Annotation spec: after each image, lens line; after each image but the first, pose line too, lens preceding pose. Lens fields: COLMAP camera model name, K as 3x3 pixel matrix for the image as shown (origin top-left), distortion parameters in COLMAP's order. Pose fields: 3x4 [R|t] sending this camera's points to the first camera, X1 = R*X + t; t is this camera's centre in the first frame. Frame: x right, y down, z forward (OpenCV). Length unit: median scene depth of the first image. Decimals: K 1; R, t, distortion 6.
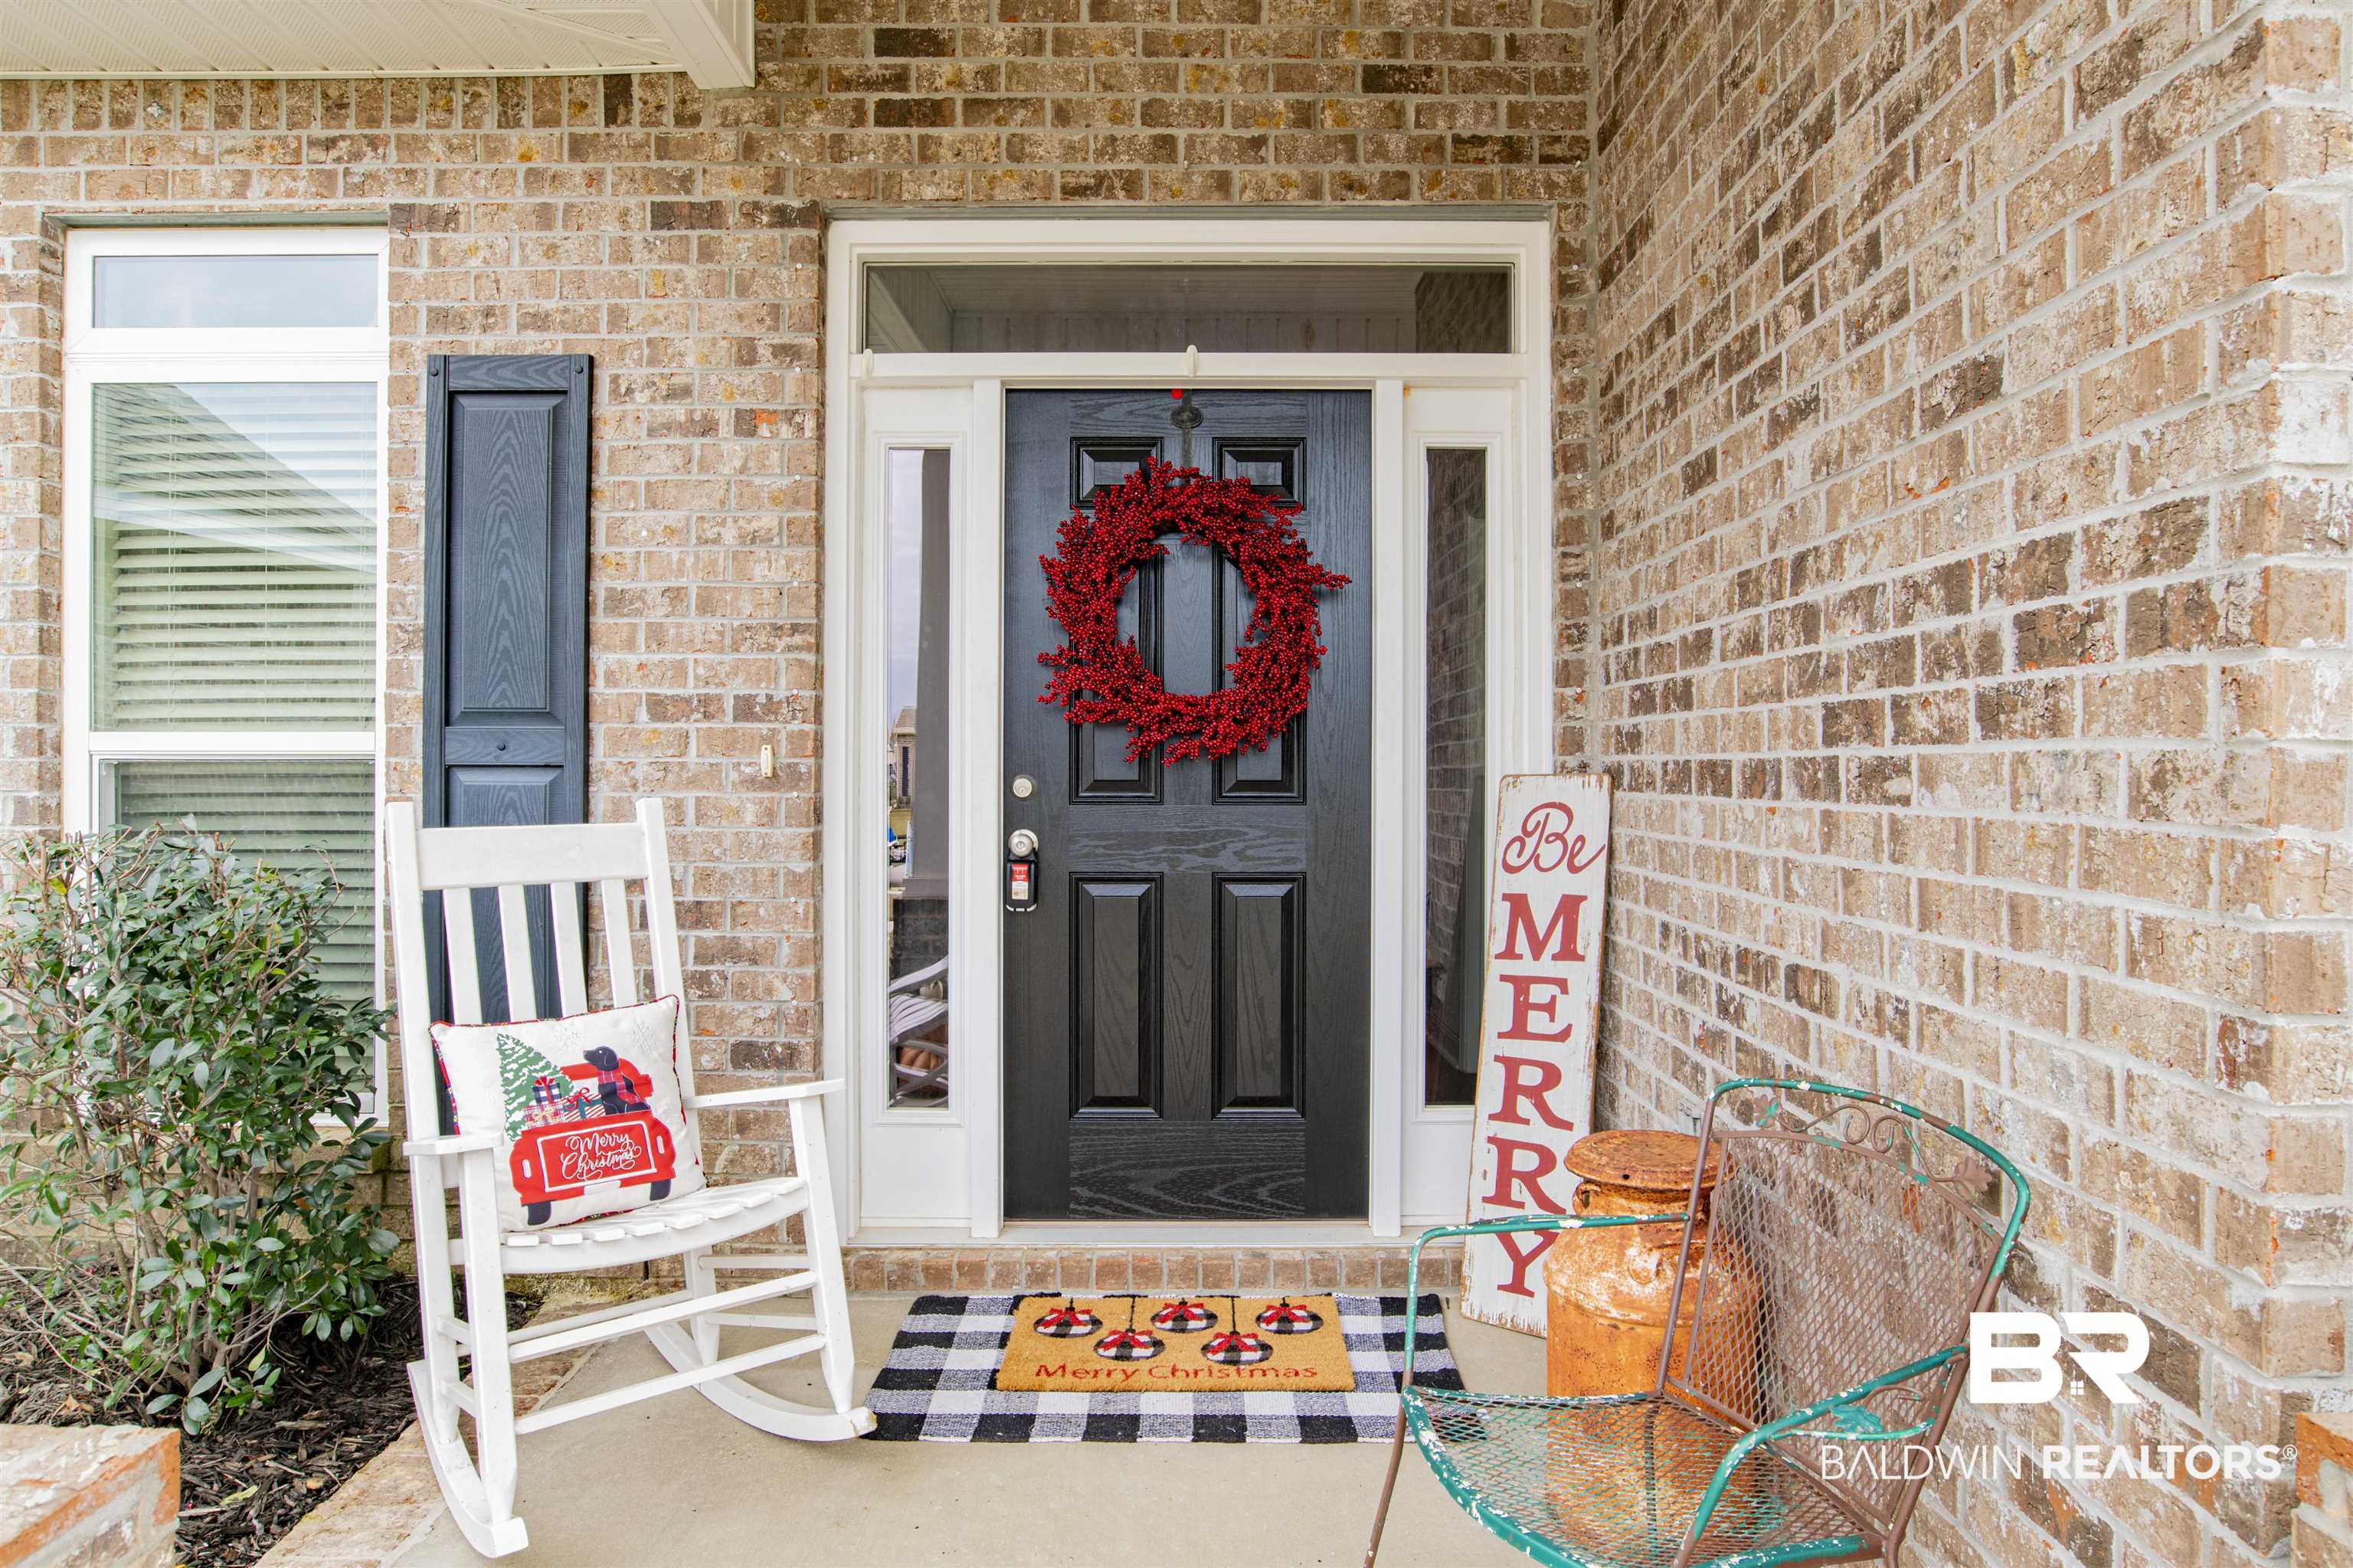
lens RADIAL K [[1426.0, 0, 1182.1], [0, 1426.0, 758.5], [0, 0, 1]] dist [-0.016064, 0.000706]
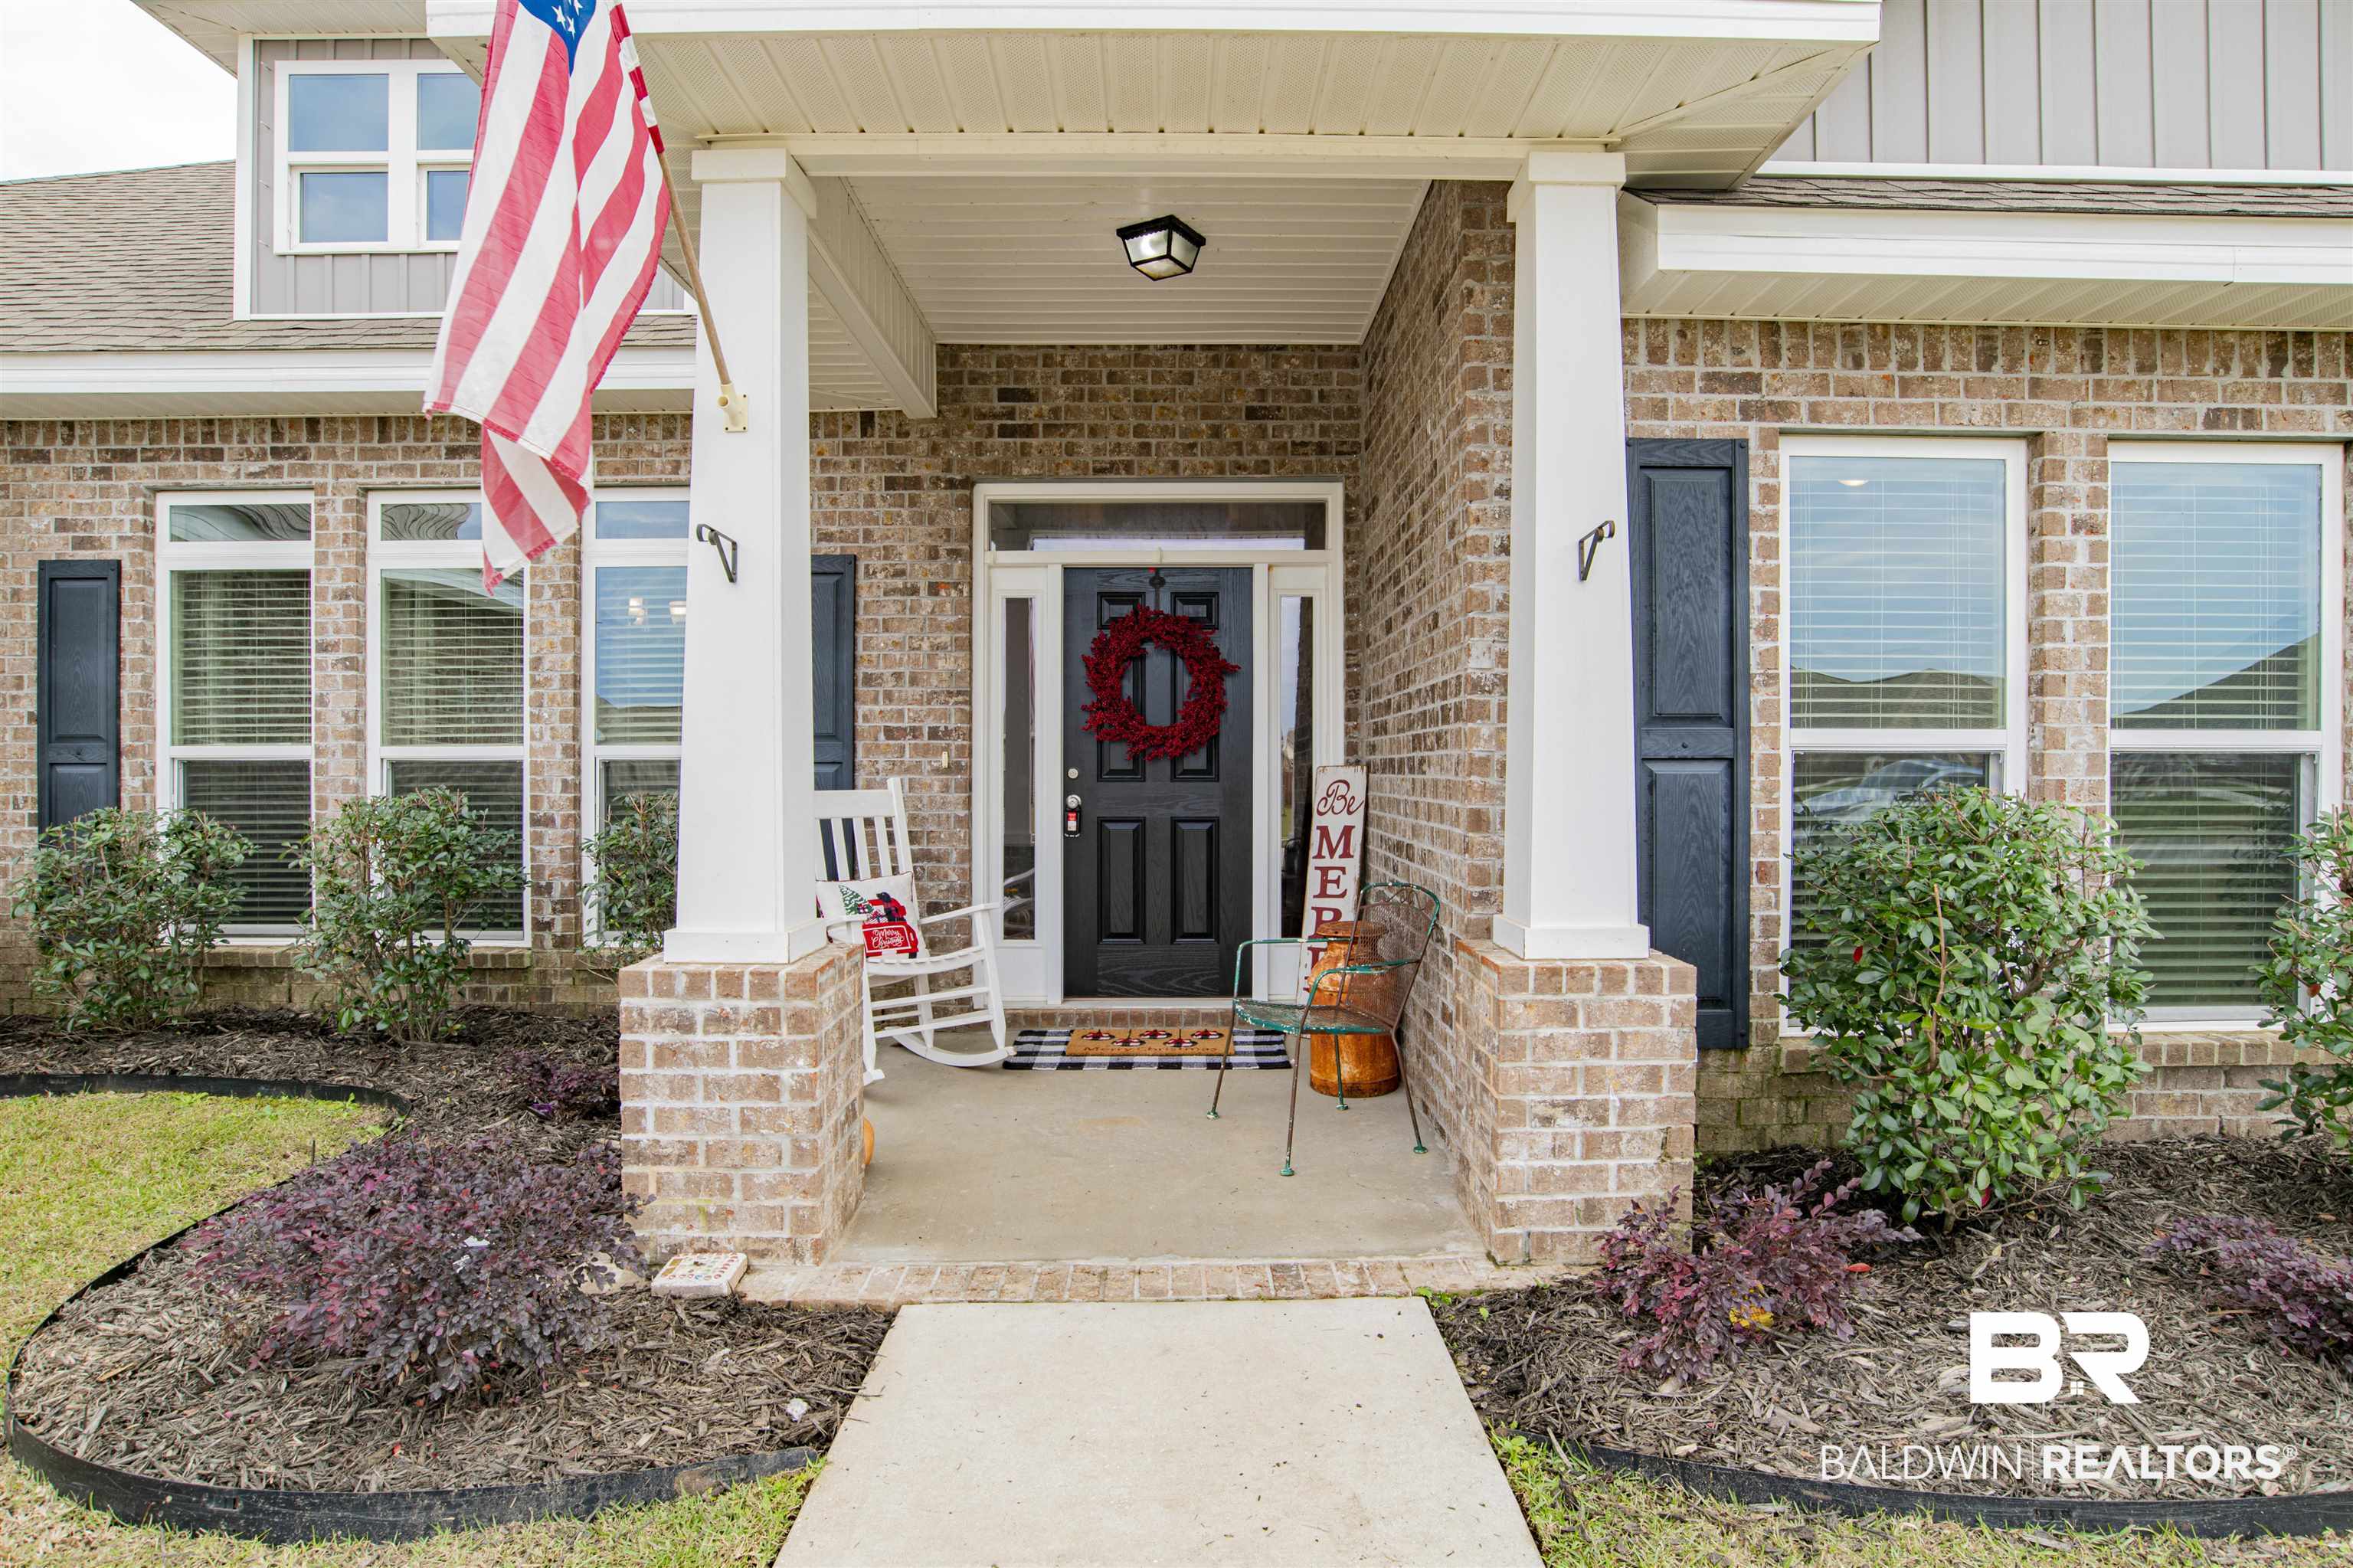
lens RADIAL K [[1258.1, 0, 1181.2], [0, 1258.1, 770.8], [0, 0, 1]] dist [-0.047763, 0.014346]
pose [[0.999992, -0.002242, 0.003228, 0.031083], [0.002214, 0.999960, 0.008610, 0.002719], [-0.003247, -0.008603, 0.999958, -0.742800]]
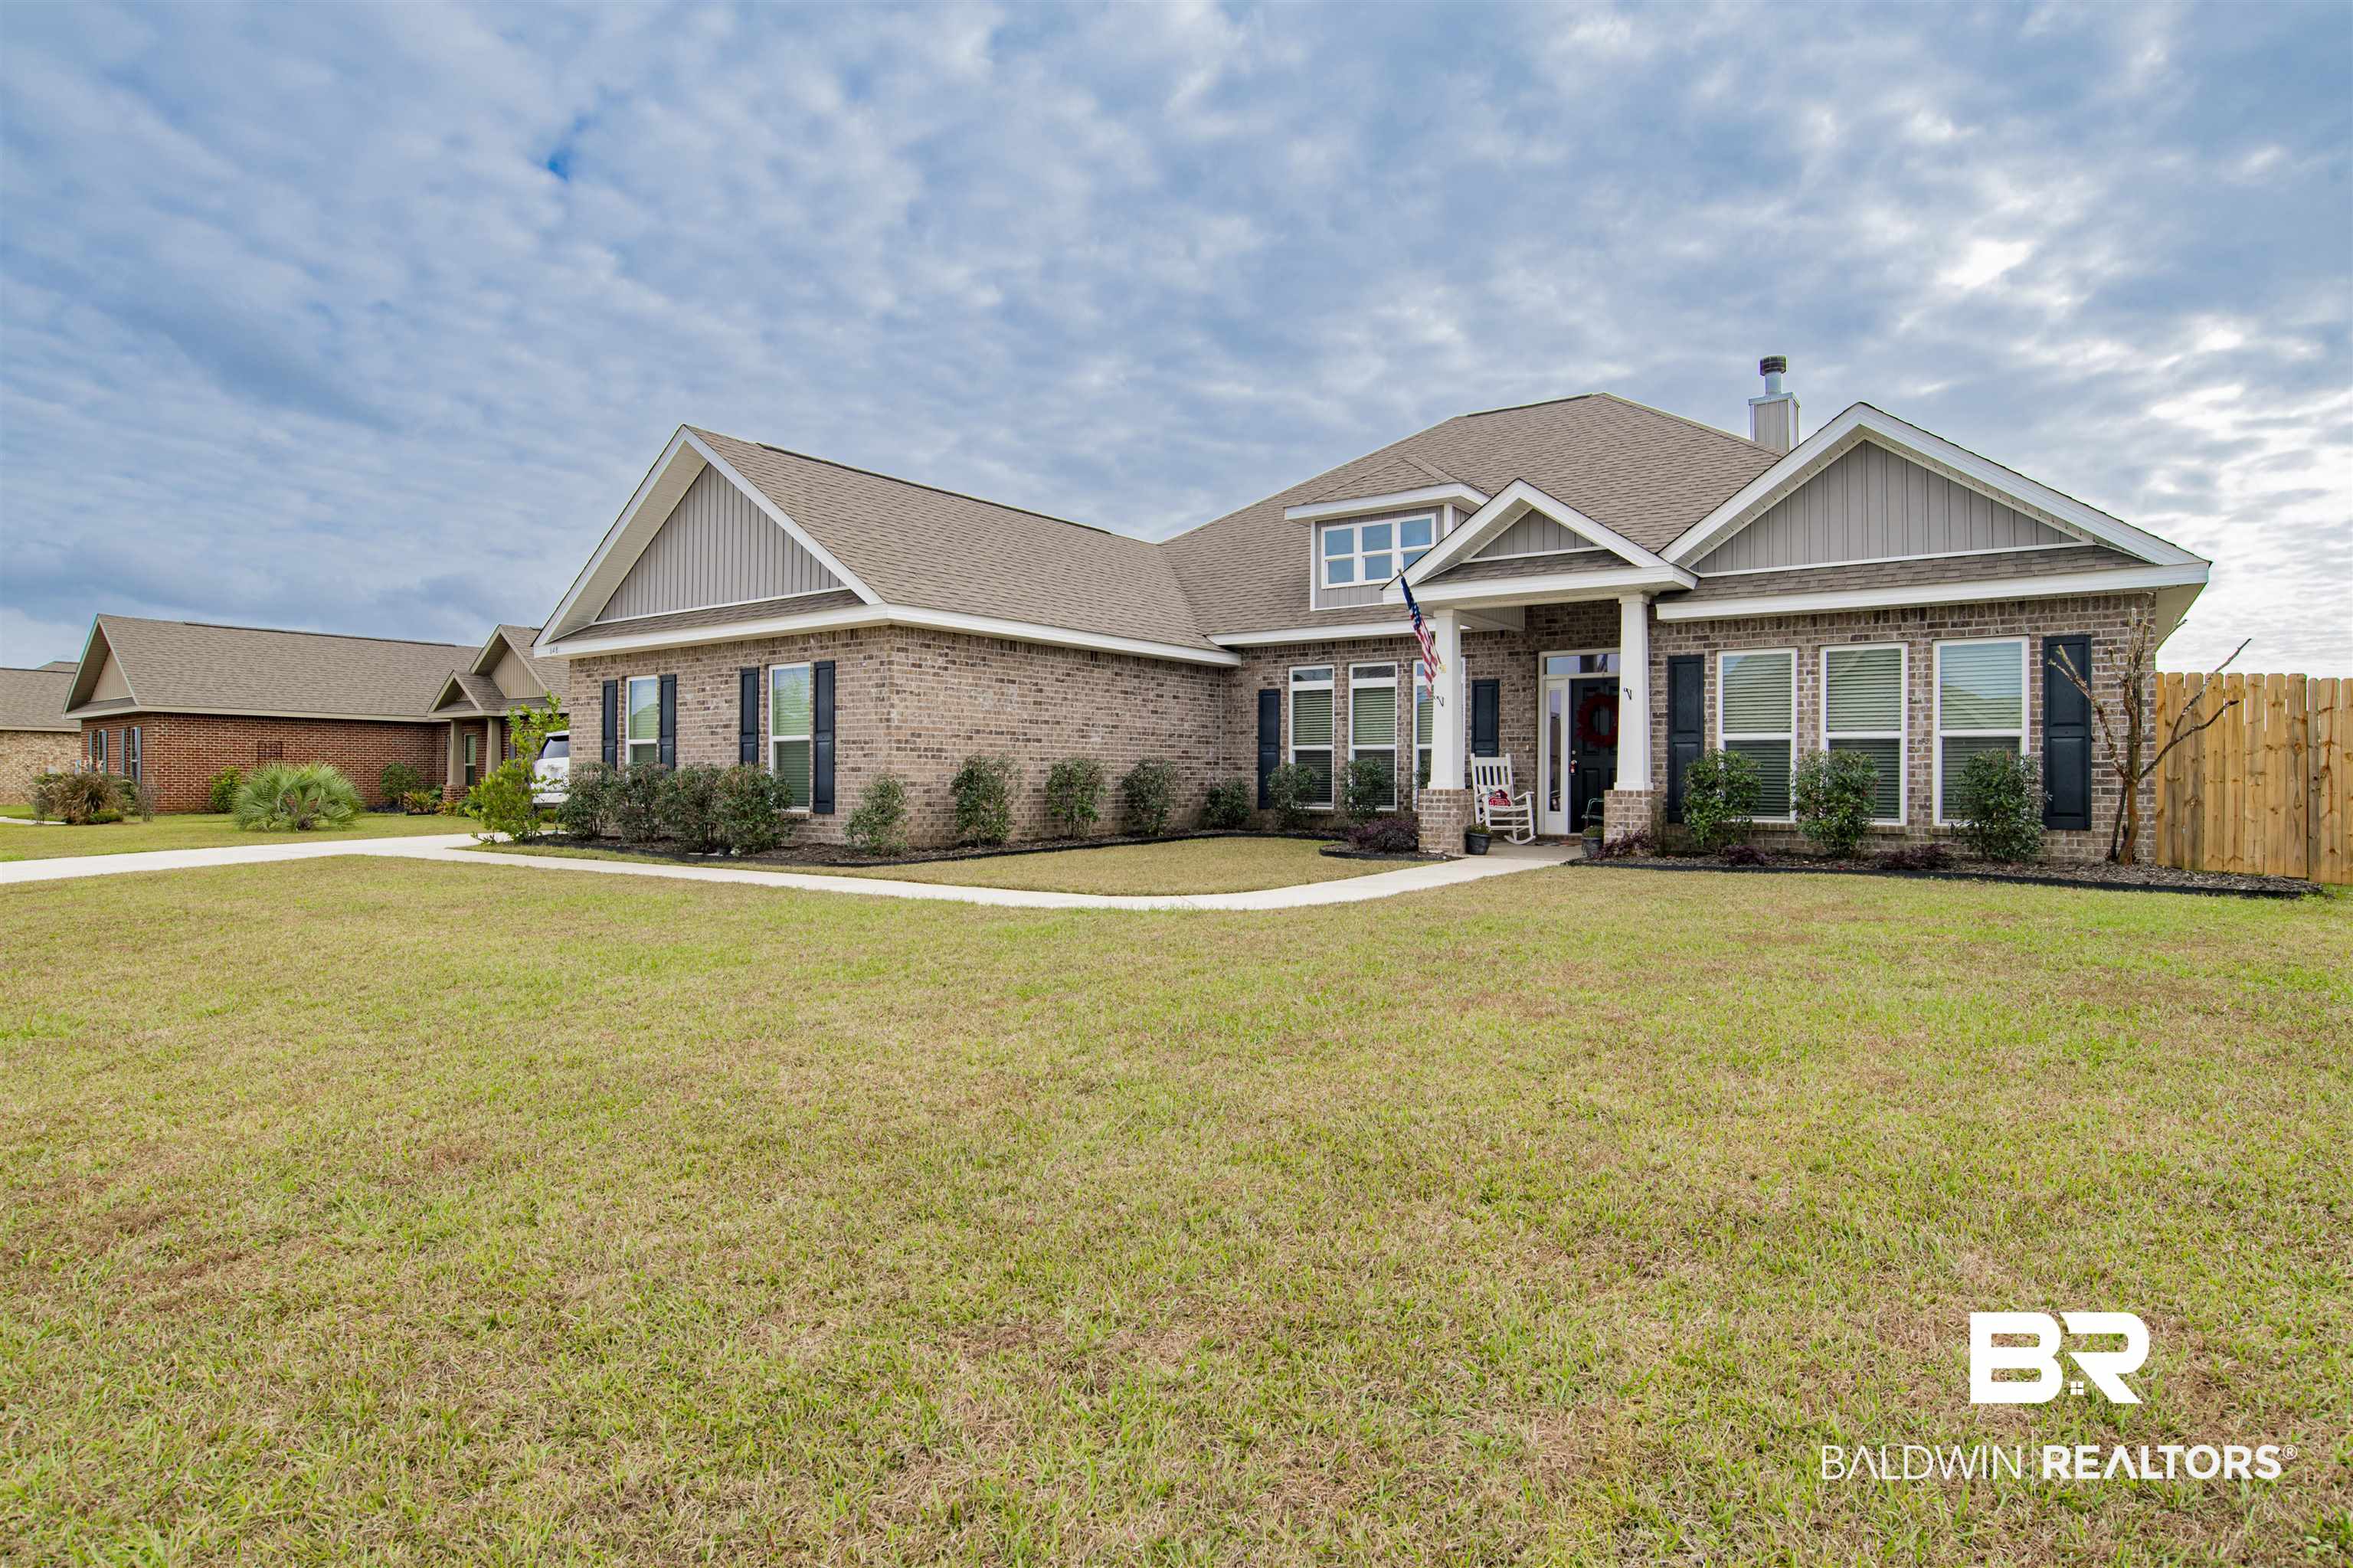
lens RADIAL K [[1251.6, 0, 1183.4], [0, 1251.6, 768.7], [0, 0, 1]] dist [-0.038181, 0.000061]
pose [[0.805282, -0.002263, -0.592887, 1.577556], [0.001450, 0.999997, -0.001847, 0.092903], [0.592890, 0.000627, 0.805283, -3.885653]]
